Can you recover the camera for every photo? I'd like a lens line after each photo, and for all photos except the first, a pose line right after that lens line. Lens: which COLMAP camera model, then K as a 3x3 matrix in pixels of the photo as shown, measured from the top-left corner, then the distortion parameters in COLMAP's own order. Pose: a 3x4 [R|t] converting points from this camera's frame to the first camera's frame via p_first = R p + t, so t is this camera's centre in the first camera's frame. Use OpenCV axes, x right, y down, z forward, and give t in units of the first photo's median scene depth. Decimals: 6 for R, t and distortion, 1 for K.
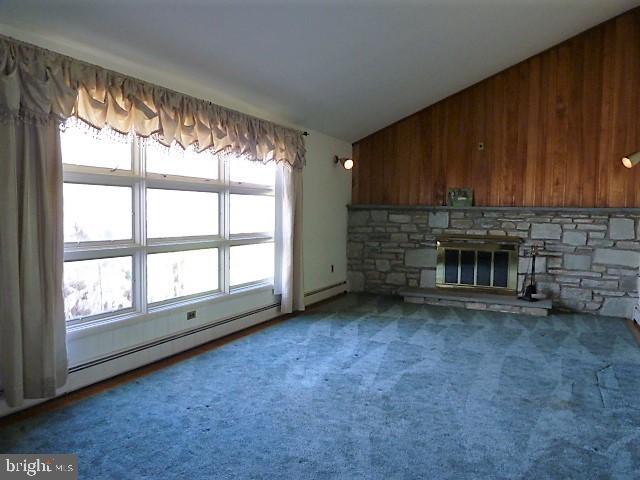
lens RADIAL K [[470.7, 0, 319.6], [0, 470.7, 236.0], [0, 0, 1]] dist [-0.056528, 0.026404]
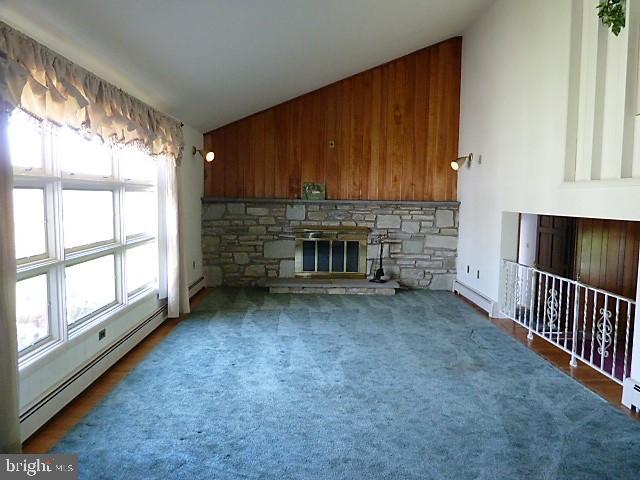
lens RADIAL K [[470.7, 0, 316.7], [0, 470.7, 240.7], [0, 0, 1]] dist [-0.056528, 0.026404]
pose [[0.887638, -0.044162, 0.458420, -0.258778], [0.022726, 0.998379, 0.052174, -0.033889], [-0.459982, -0.035893, 0.887203, 0.050439]]
